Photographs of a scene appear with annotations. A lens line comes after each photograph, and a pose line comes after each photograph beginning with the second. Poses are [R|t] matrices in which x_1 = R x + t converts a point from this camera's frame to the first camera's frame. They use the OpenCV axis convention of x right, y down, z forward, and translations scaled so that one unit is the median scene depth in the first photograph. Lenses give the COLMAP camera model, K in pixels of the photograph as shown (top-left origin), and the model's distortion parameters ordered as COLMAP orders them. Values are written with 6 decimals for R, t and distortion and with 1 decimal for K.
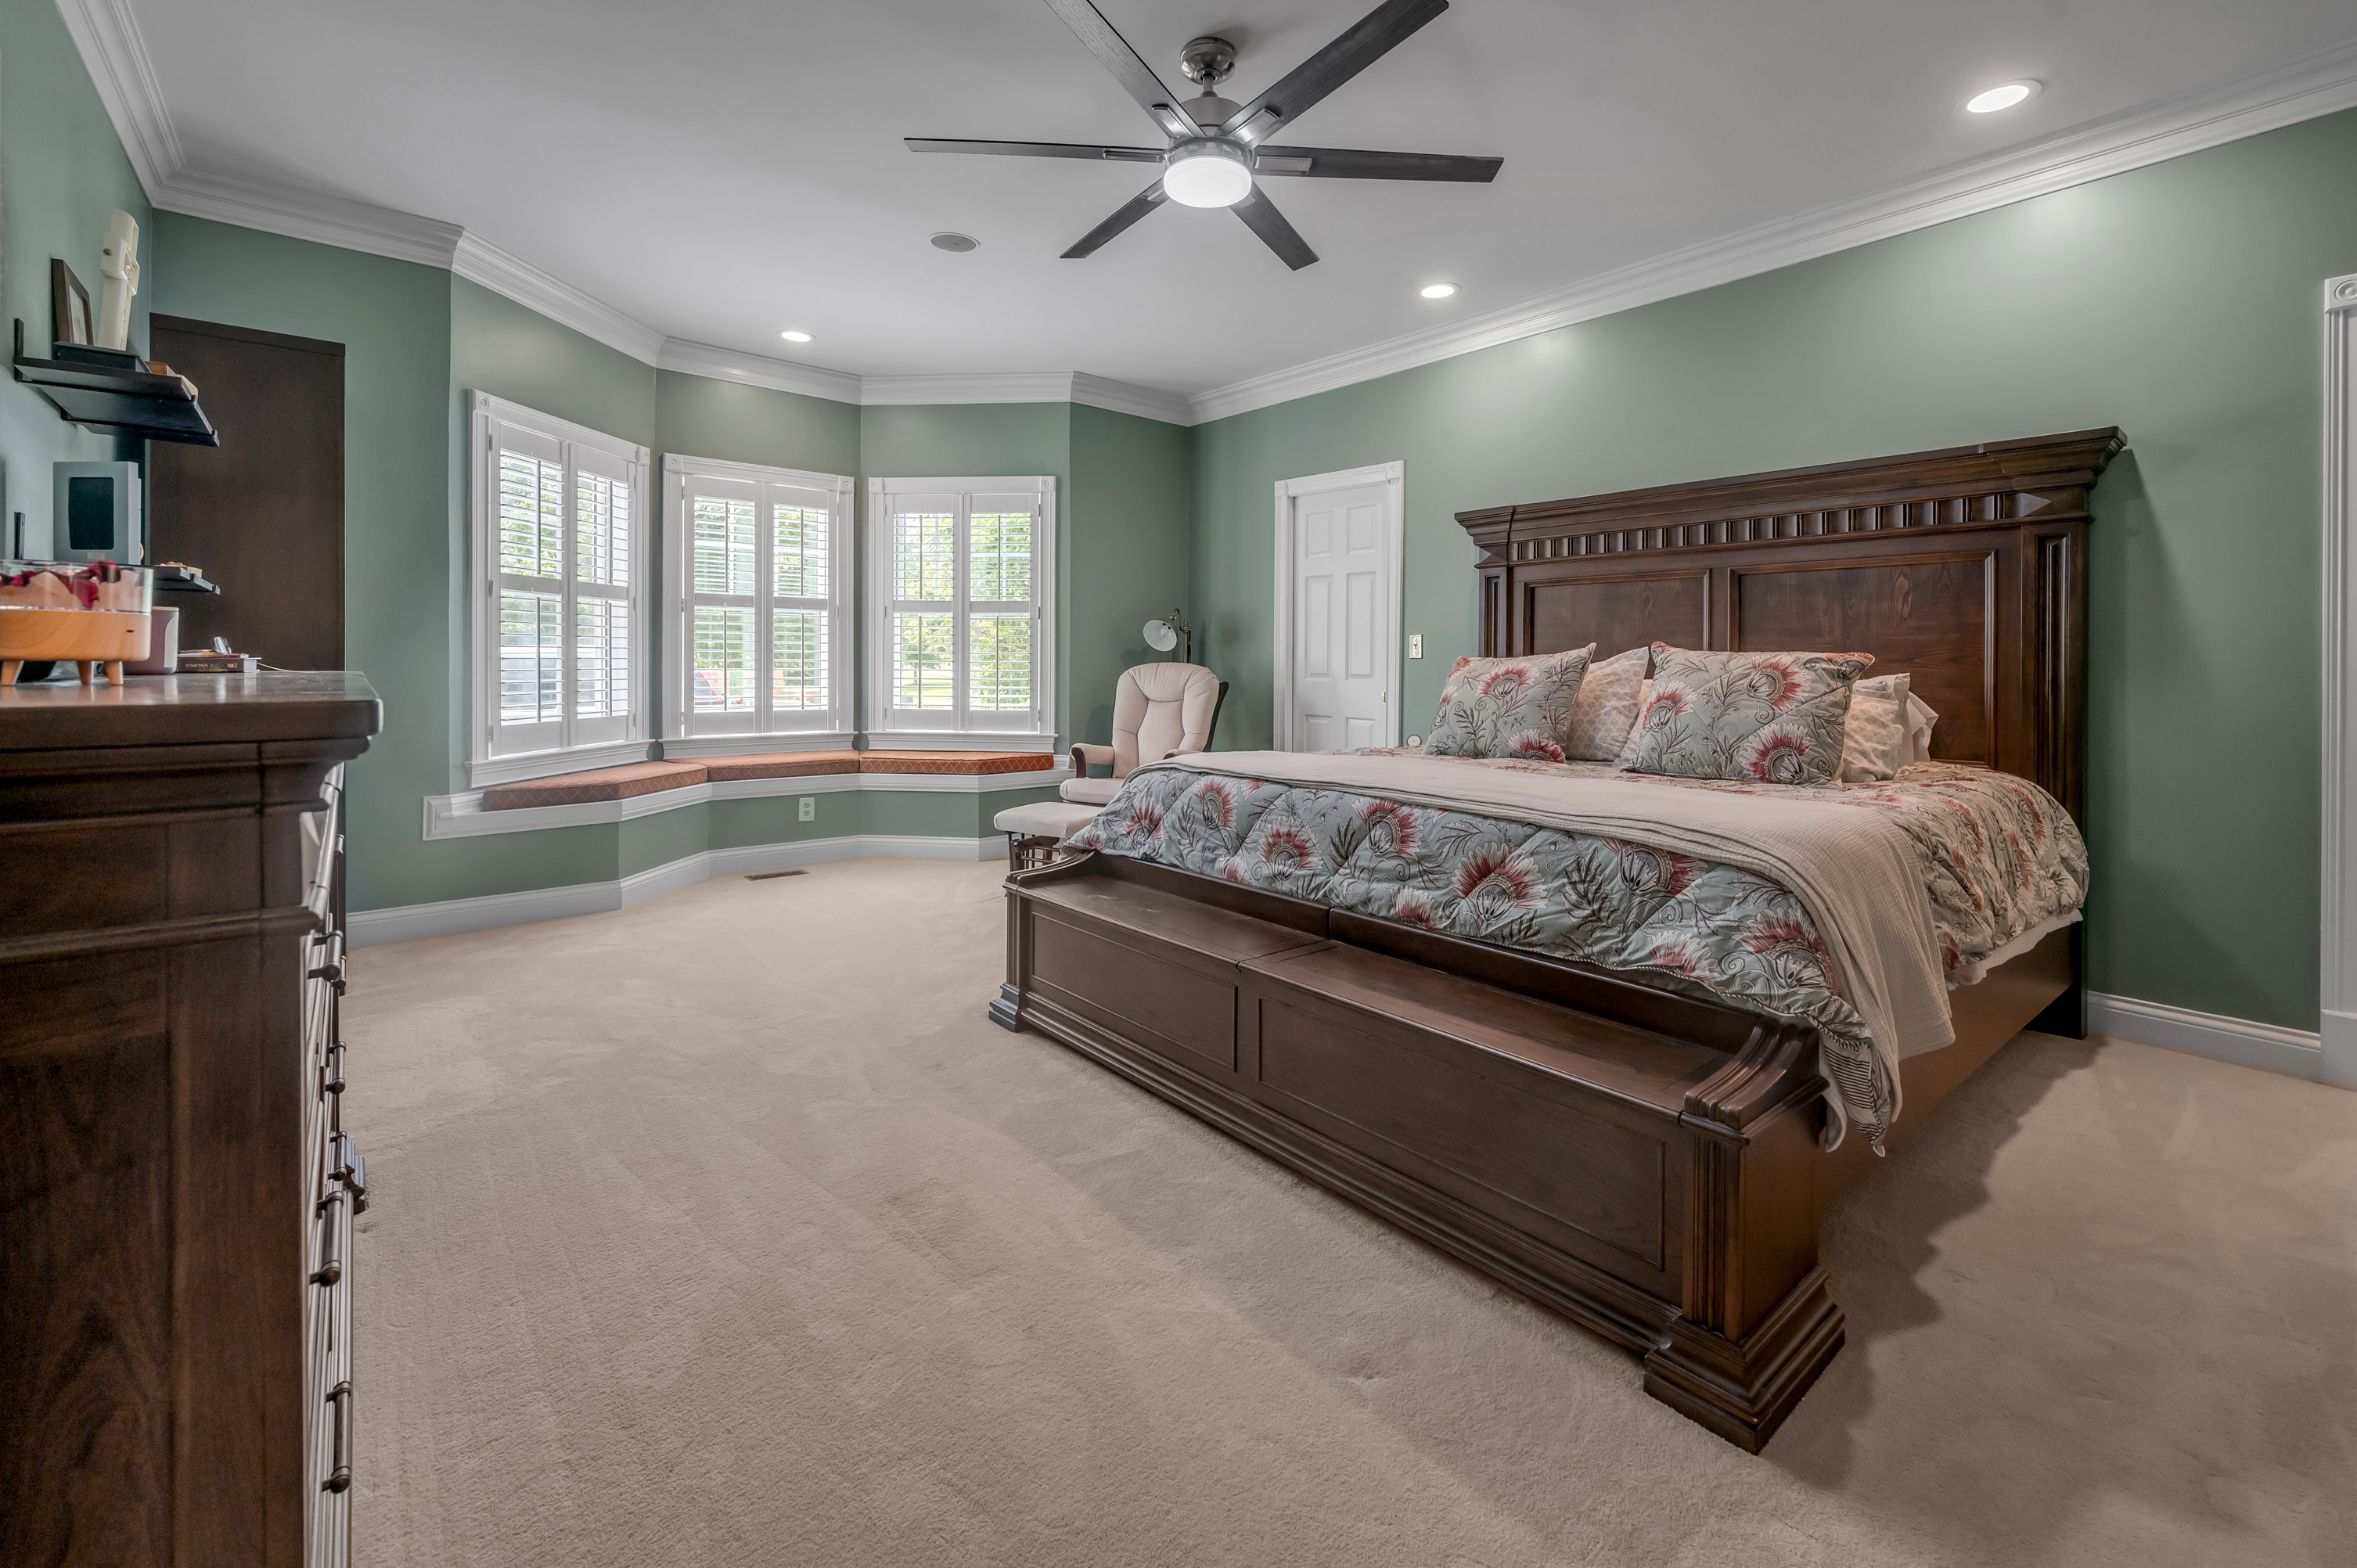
lens RADIAL K [[991.6, 0, 1198.2], [0, 991.6, 664.5], [0, 0, 1]] dist [0.000048, -0.000359]
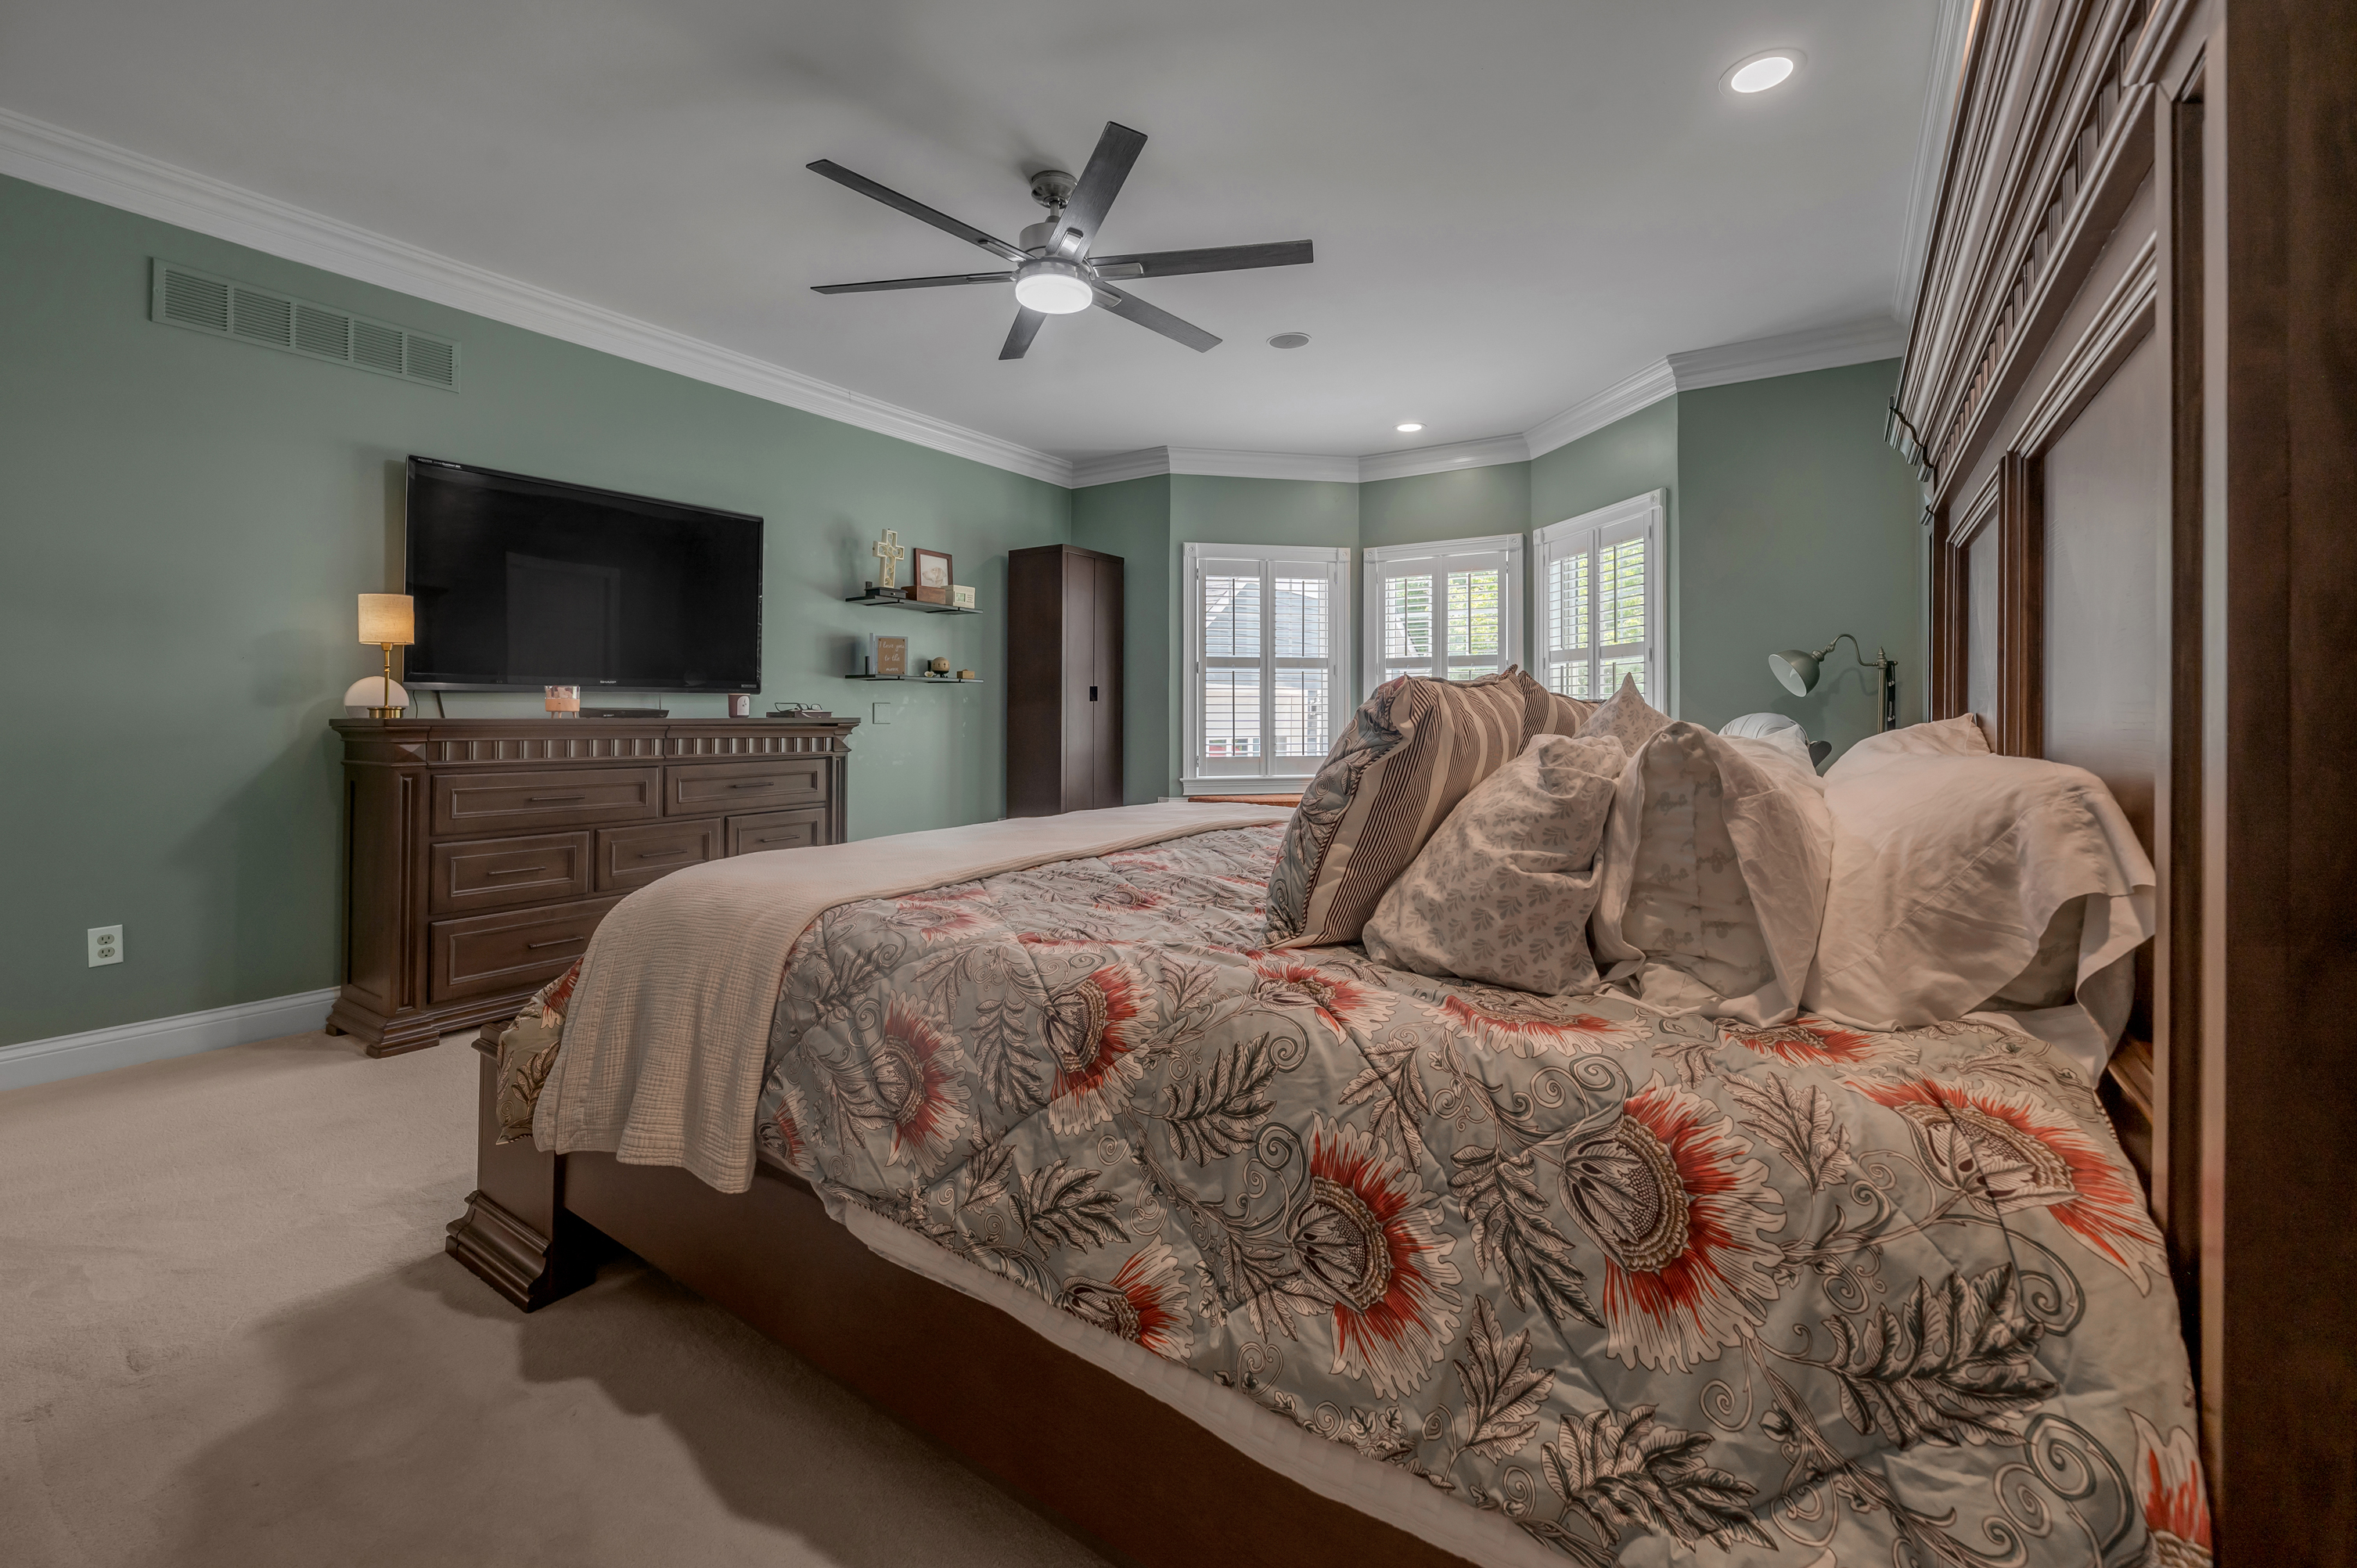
lens RADIAL K [[991.6, 0, 1172.3], [0, 991.6, 695.1], [0, 0, 1]] dist [0.000048, -0.000359]
pose [[0.265983, -0.026940, -0.963601, 0.631011], [-0.001261, 0.999599, -0.028295, 0.007787], [0.963977, 0.008741, 0.265843, 0.456790]]
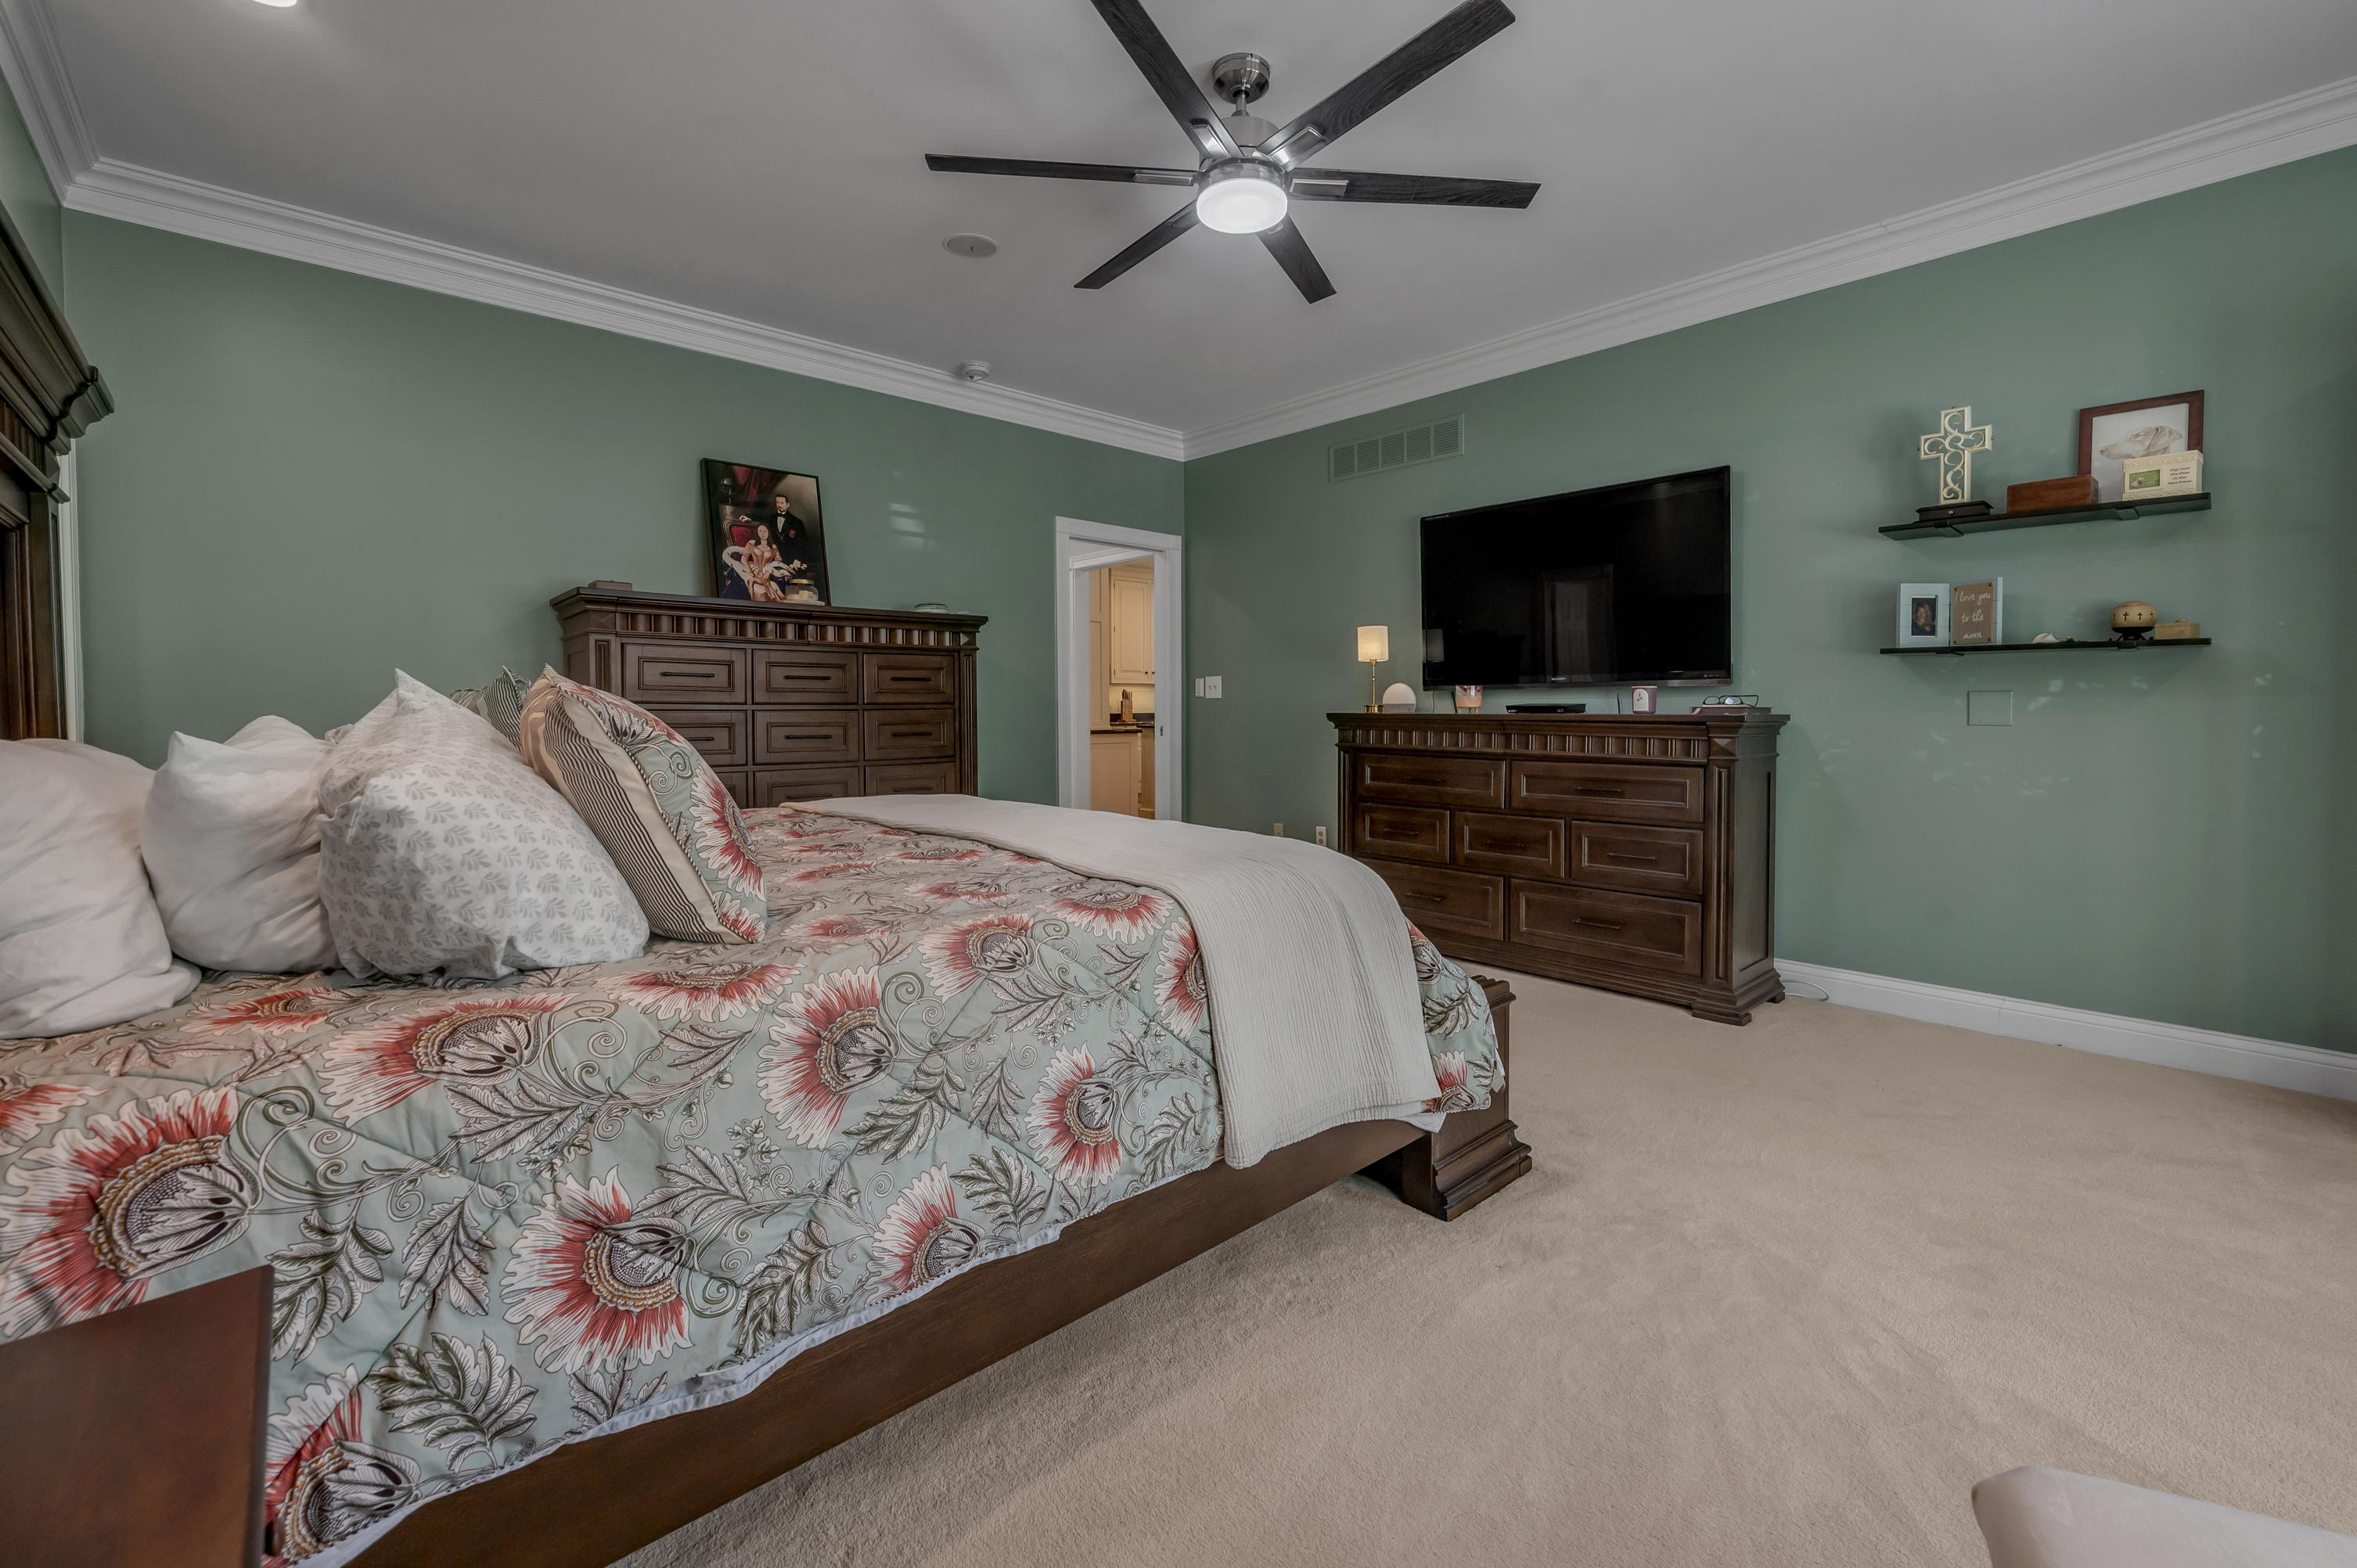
lens RADIAL K [[991.6, 0, 1167.3], [0, 991.6, 715.4], [0, 0, 1]] dist [0.000048, -0.000359]
pose [[-0.999564, -0.005306, -0.029037, 0.056246], [-0.005679, 0.999902, 0.012769, -0.003600], [0.028967, 0.012929, -0.999497, 1.089879]]
